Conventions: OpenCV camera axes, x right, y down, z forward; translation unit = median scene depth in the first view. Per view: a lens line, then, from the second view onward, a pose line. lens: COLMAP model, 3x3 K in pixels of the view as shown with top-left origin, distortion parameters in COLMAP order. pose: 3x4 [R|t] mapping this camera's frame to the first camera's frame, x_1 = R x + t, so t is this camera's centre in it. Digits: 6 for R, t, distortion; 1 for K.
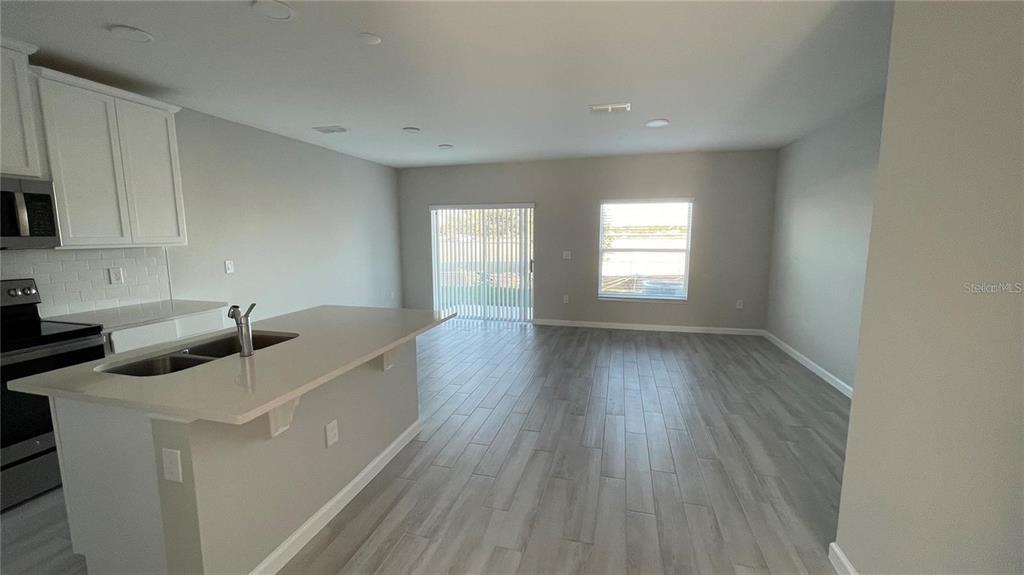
lens RADIAL K [[404.3, 0, 512.0], [0, 404.3, 287.5], [0, 0, 1]] dist [0.000019, -0.000065]
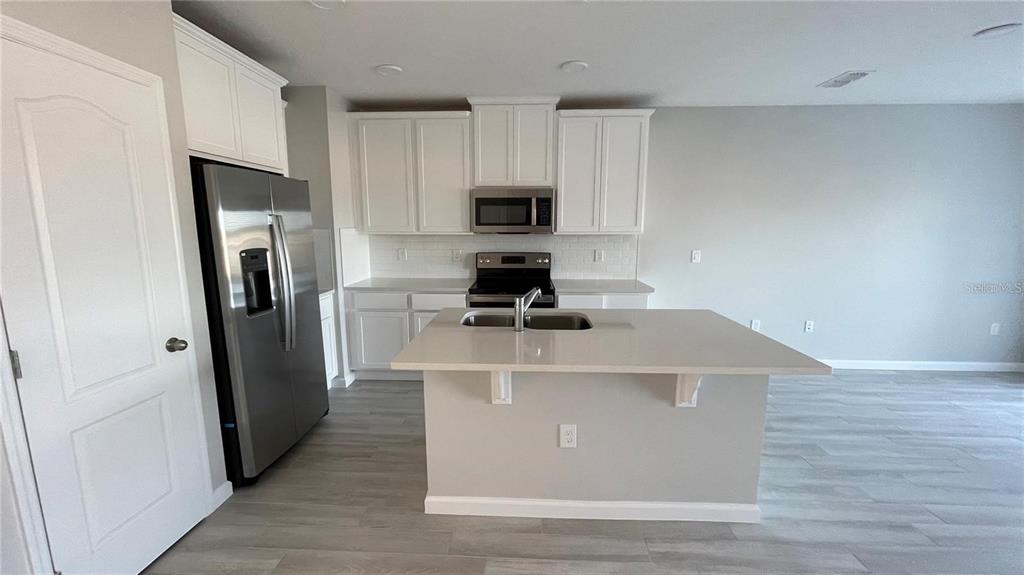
lens RADIAL K [[411.6, 0, 513.7], [0, 411.6, 293.3], [0, 0, 1]] dist [-0.001299, -0.000139]
pose [[0.237277, 0.163829, -0.957528, 0.333364], [-0.128832, 0.982277, 0.136139, -0.070834], [0.962861, 0.091058, 0.254178, 0.510452]]
